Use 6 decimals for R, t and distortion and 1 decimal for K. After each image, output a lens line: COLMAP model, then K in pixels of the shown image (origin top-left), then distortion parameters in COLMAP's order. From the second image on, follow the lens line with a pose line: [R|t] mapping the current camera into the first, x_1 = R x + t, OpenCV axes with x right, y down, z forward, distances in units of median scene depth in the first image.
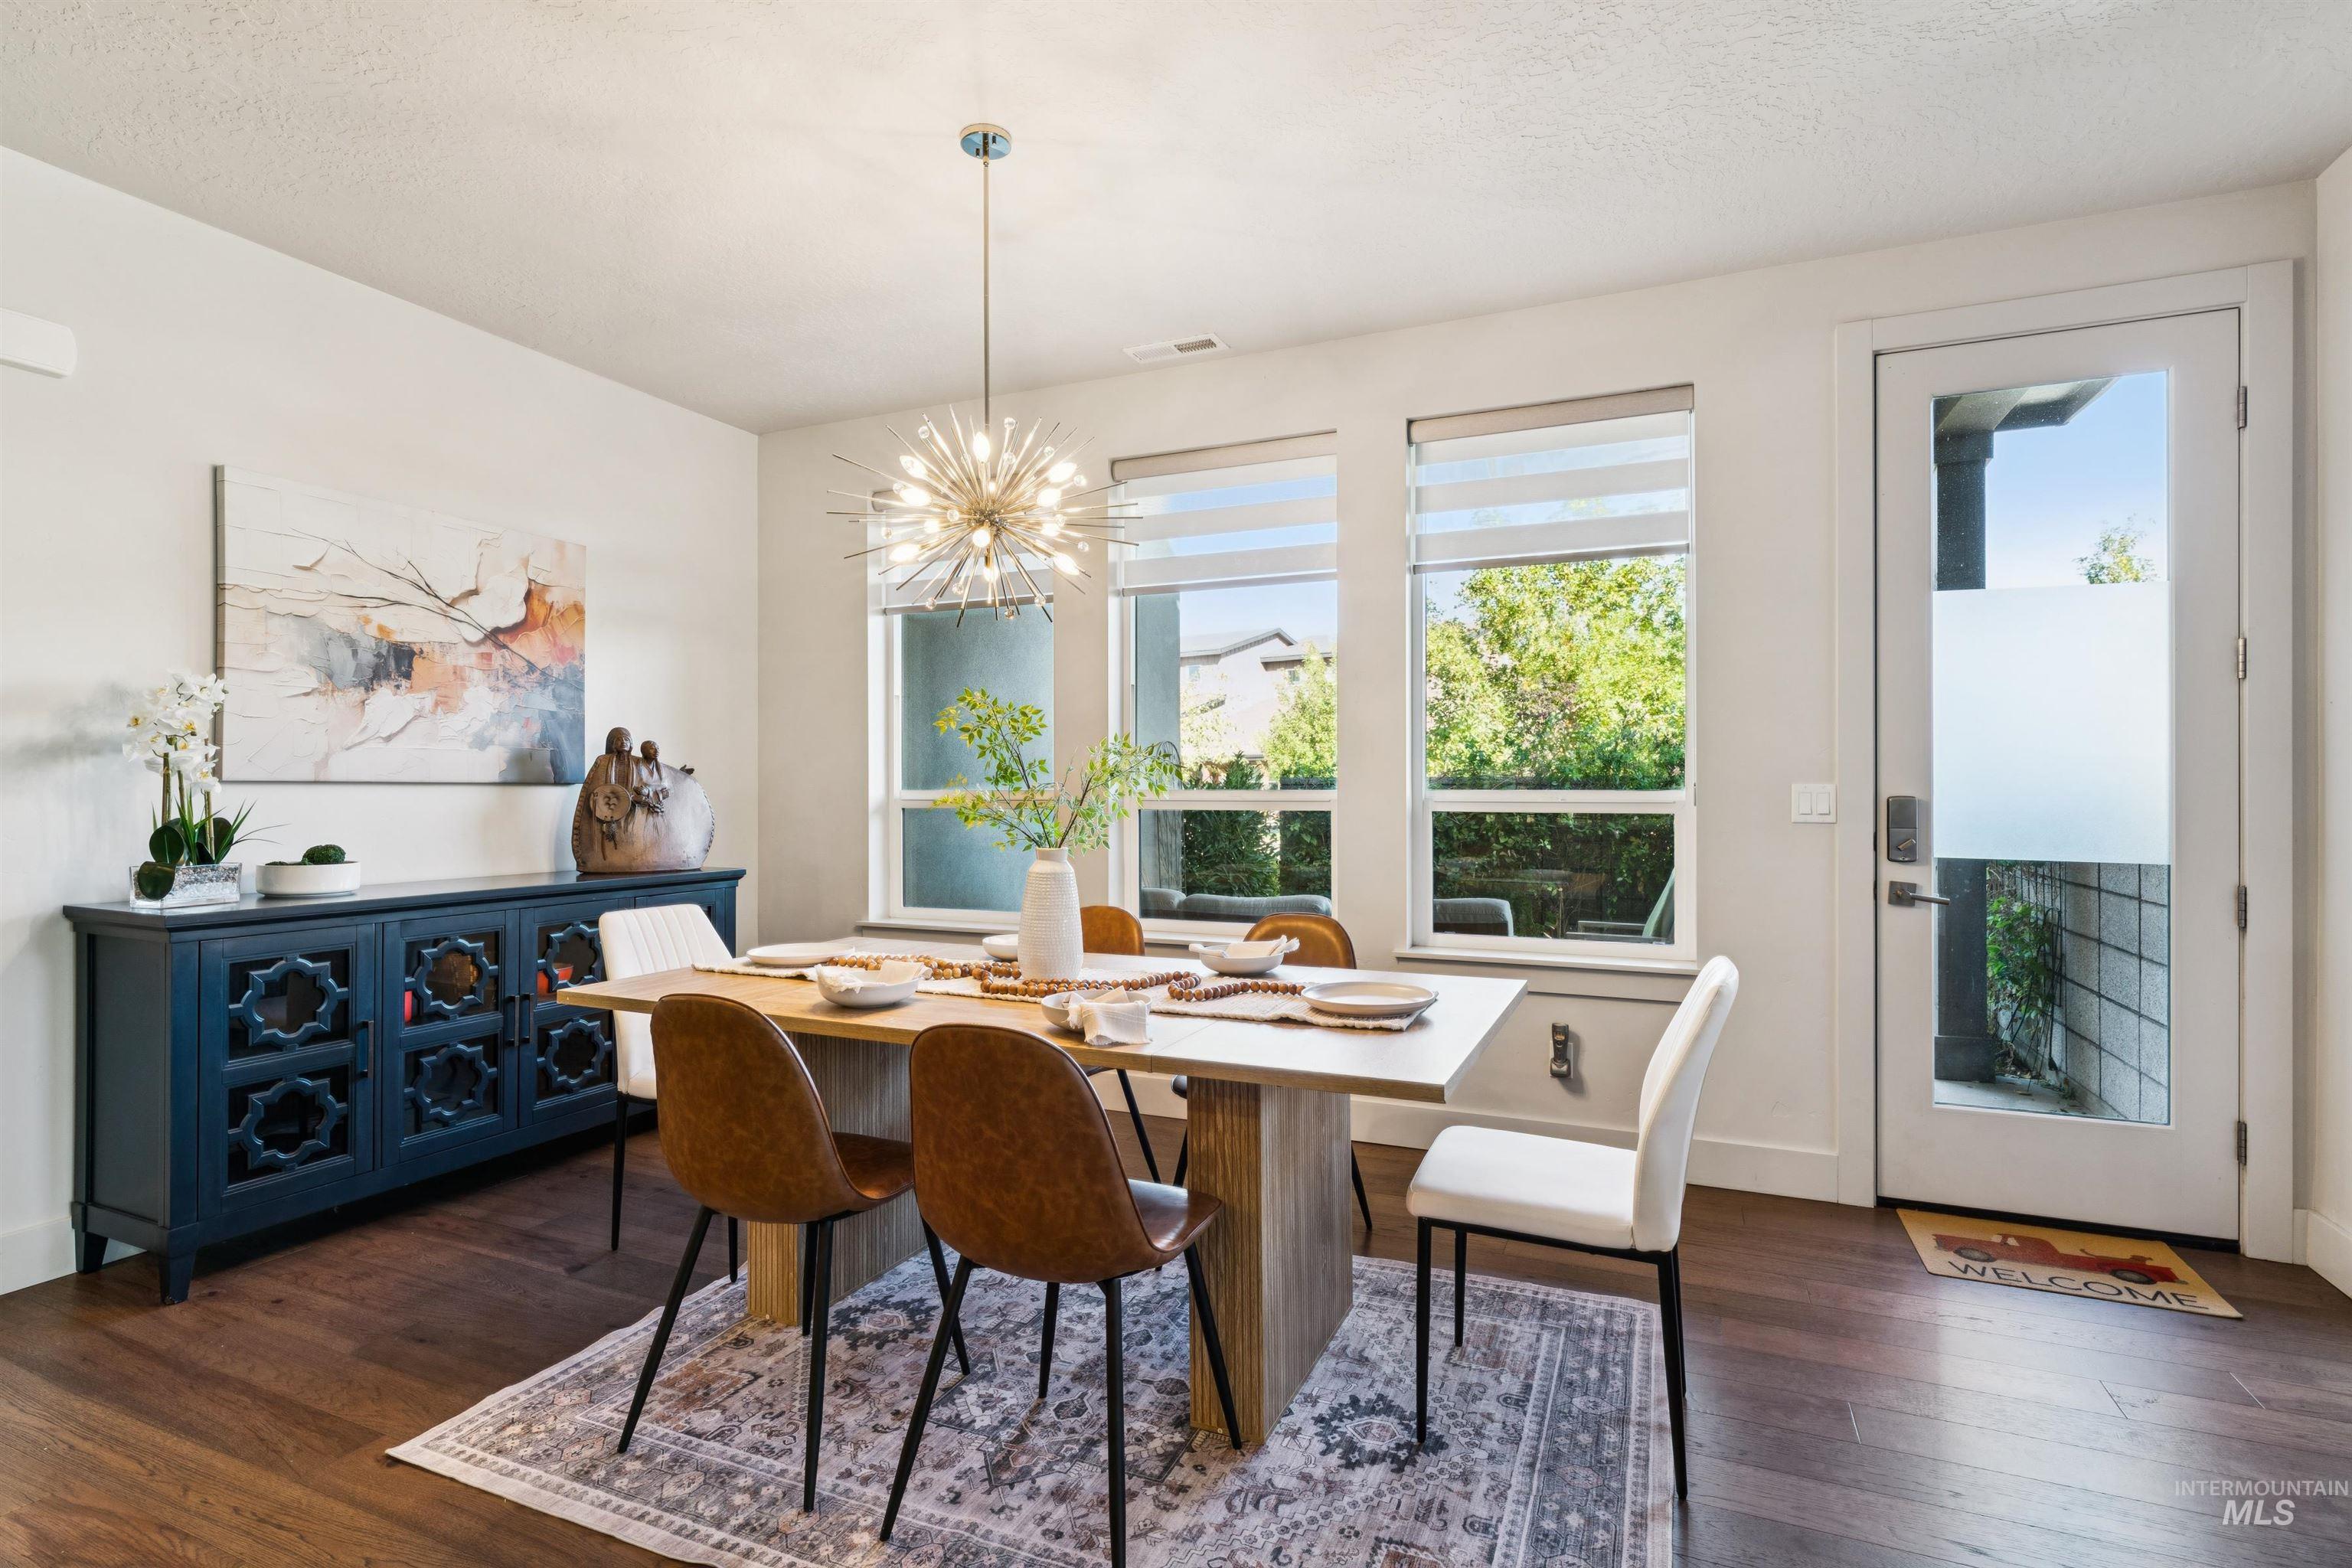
lens RADIAL K [[1111.0, 0, 1163.7], [0, 1111.0, 789.2], [0, 0, 1]] dist [-0.006364, 0.000636]
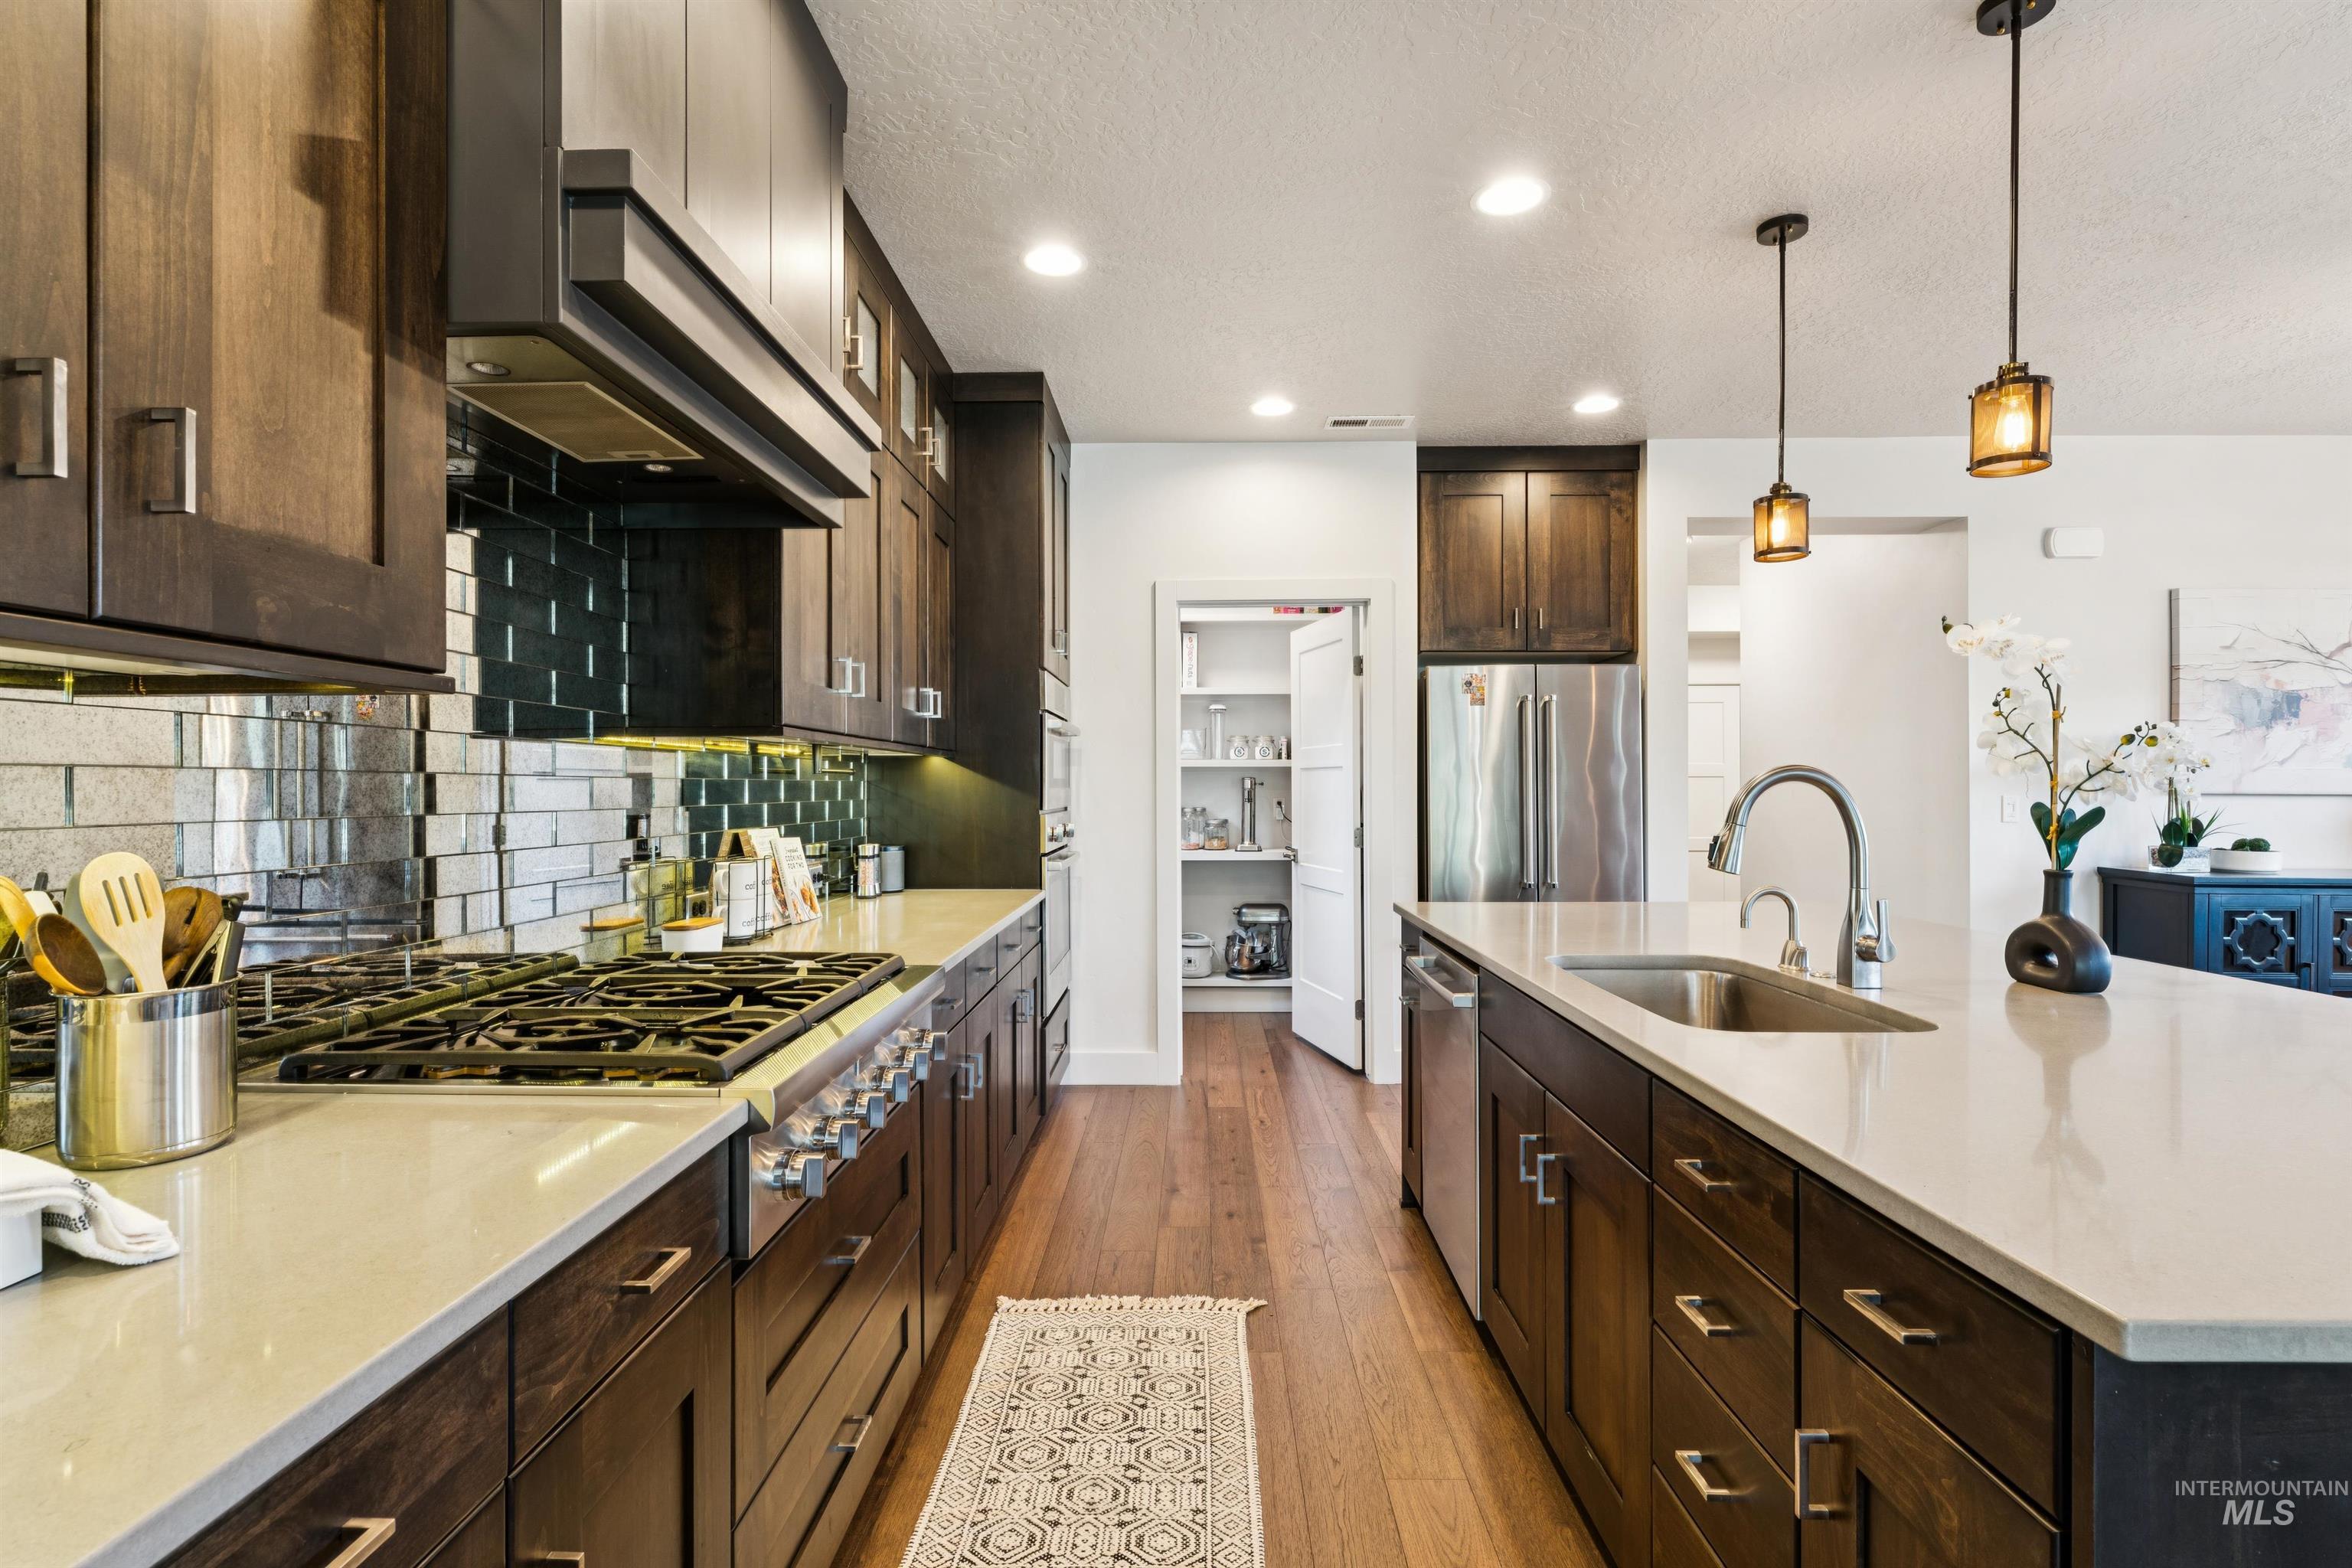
lens RADIAL K [[1111.0, 0, 1163.5], [0, 1111.0, 785.2], [0, 0, 1]] dist [-0.006364, 0.000636]
pose [[0.397093, 0.001082, -0.917778, 0.001451], [-0.004315, 0.999990, -0.000688, -0.010925], [0.917768, 0.004234, 0.397094, -0.822577]]
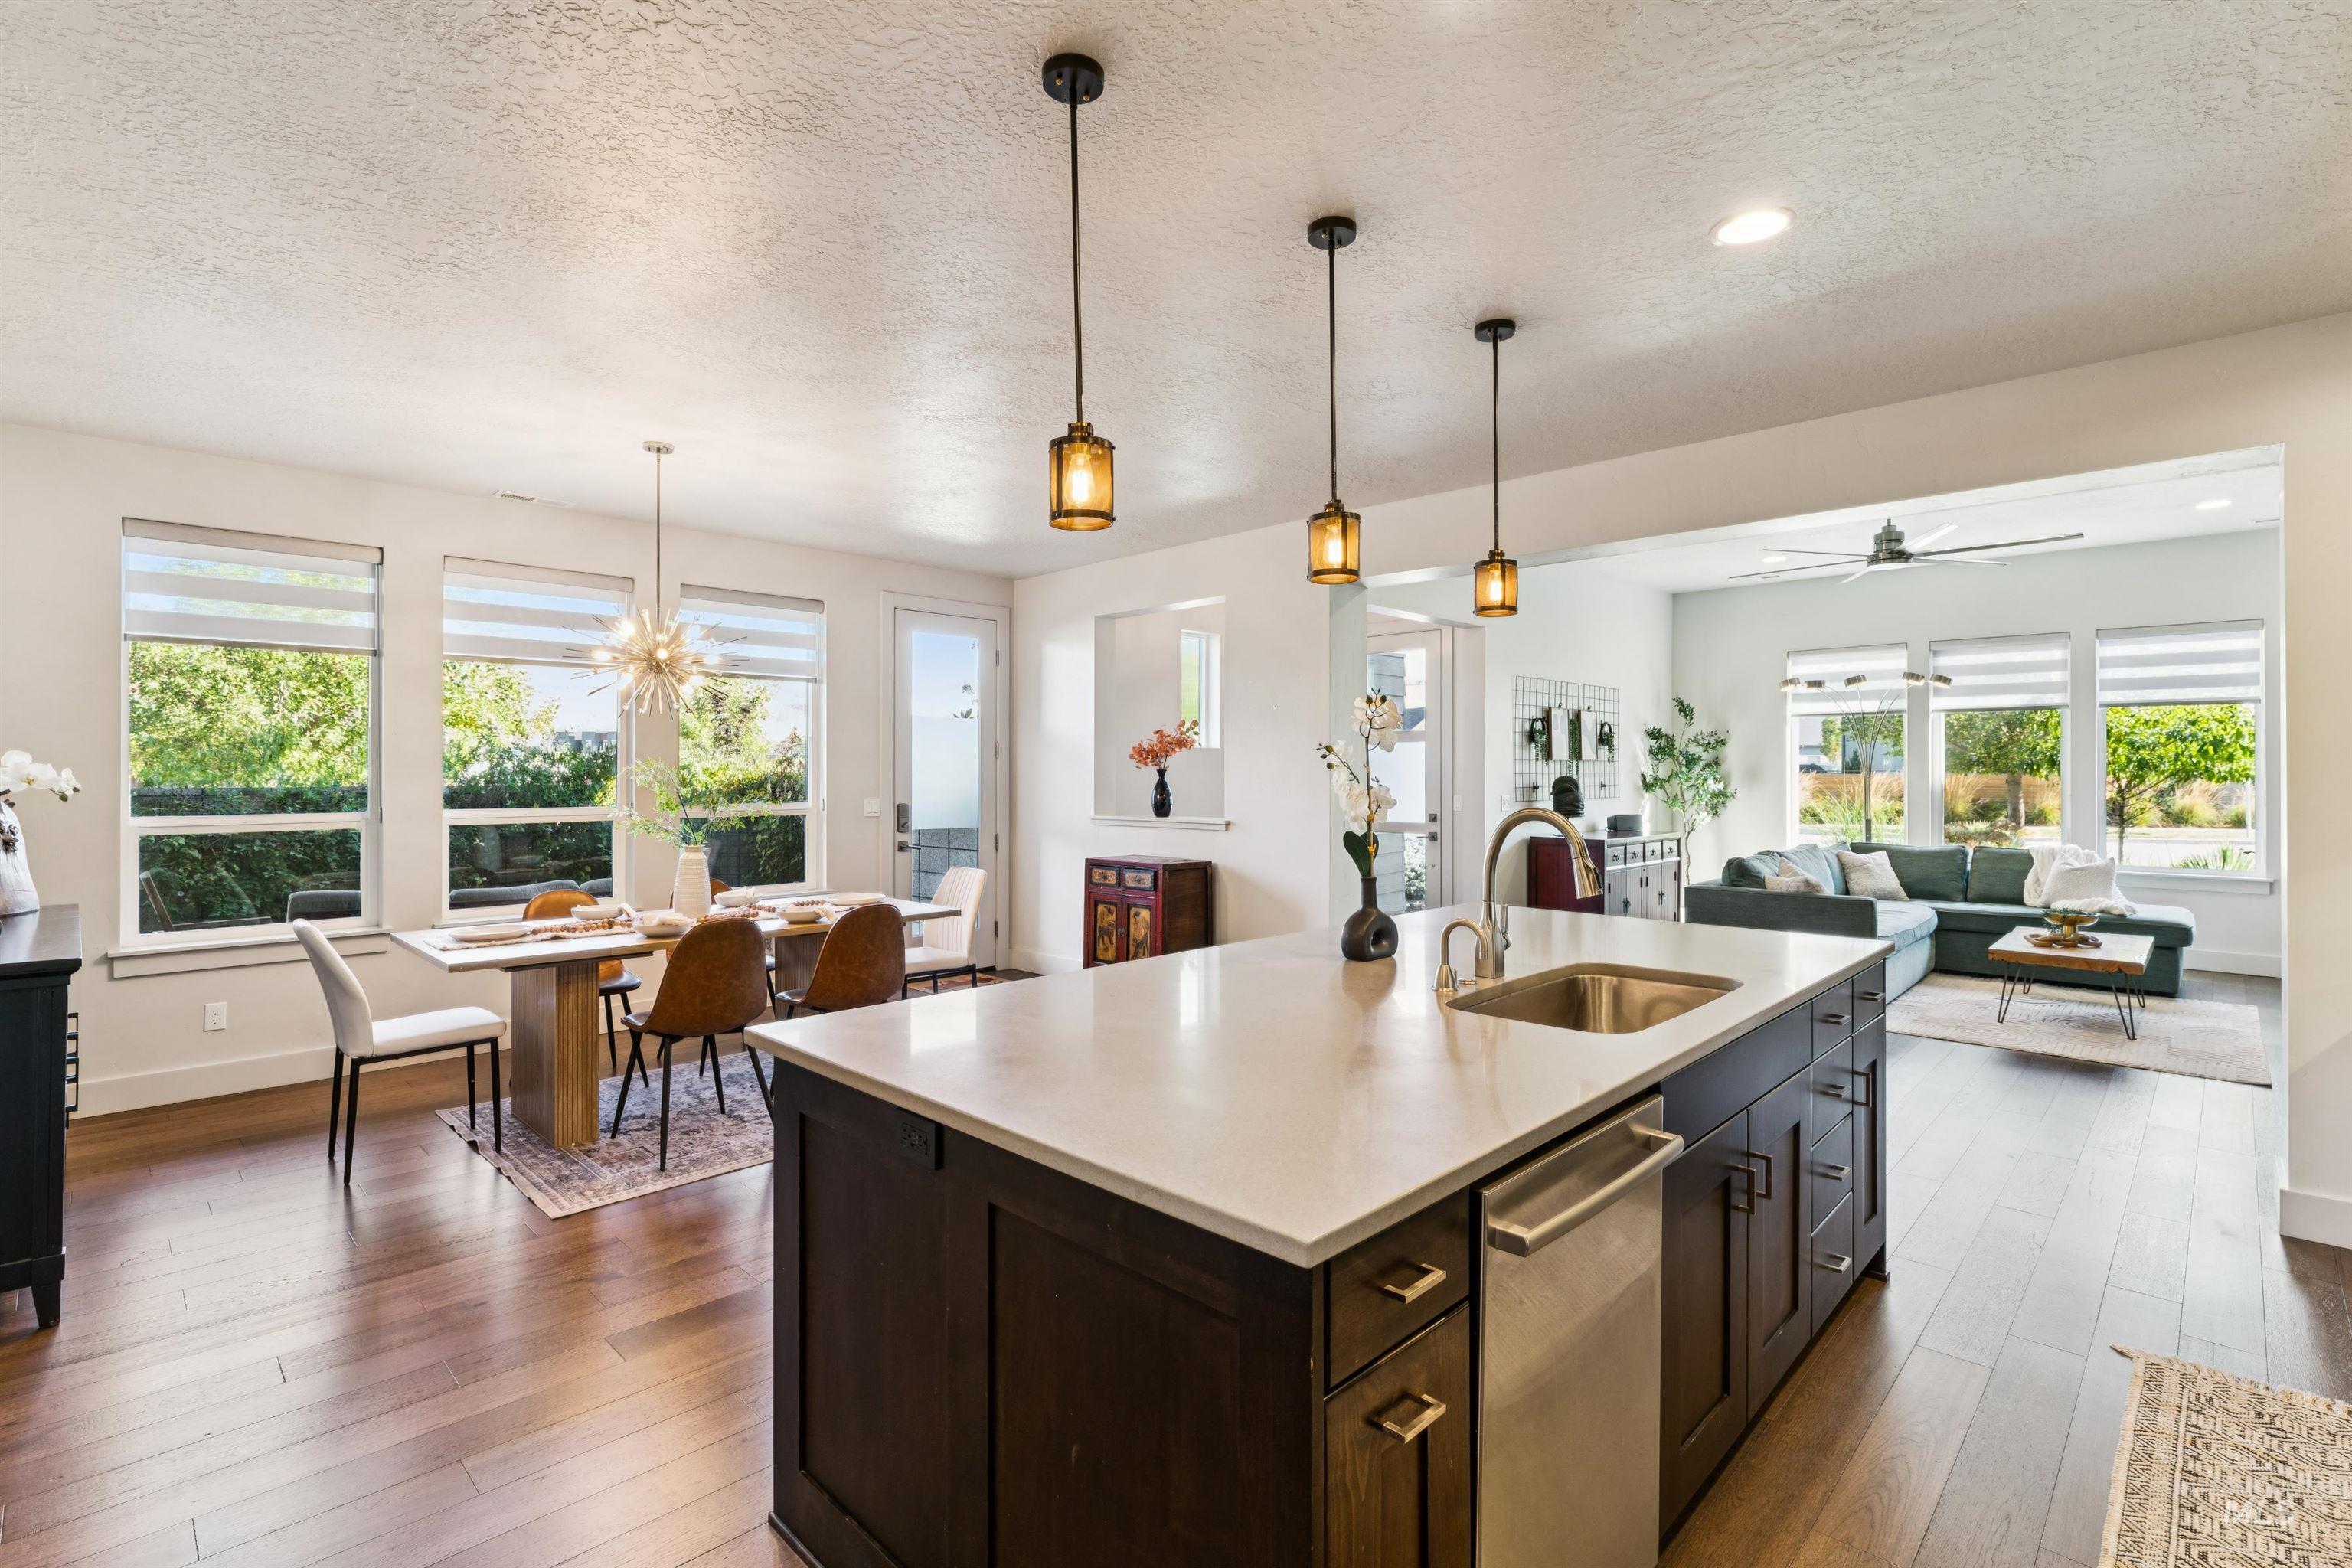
lens RADIAL K [[1056.2, 0, 1216.0], [0, 1056.2, 765.8], [0, 0, 1]] dist [-0.000257, 0.000799]
pose [[0.316261, 0.007084, 0.948646, -1.176039], [0.003095, 0.999959, -0.008499, -0.050280], [-0.948667, 0.005624, 0.316226, -0.299712]]
